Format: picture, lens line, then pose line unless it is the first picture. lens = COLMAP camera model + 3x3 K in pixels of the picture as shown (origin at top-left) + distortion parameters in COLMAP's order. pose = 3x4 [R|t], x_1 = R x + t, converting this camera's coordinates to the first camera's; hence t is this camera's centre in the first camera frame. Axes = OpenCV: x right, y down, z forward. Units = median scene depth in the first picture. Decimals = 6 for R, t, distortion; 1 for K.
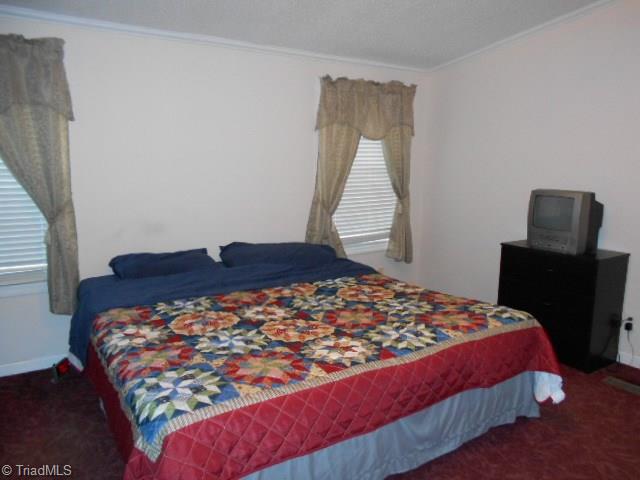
lens RADIAL K [[501.3, 0, 352.6], [0, 501.3, 217.8], [0, 0, 1]] dist [0.000456, -0.108273]
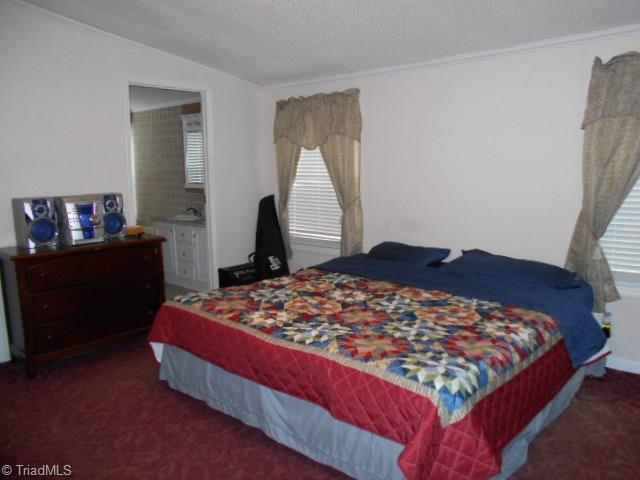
lens RADIAL K [[493.2, 0, 320.0], [0, 493.2, 240.0], [0, 0, 1]] dist [-0.031598, 0.003094]
pose [[0.215013, 0.126256, -0.968416, 0.935331], [-0.101049, 0.989162, 0.106525, -0.061372], [0.971369, 0.074953, 0.225441, 0.648632]]
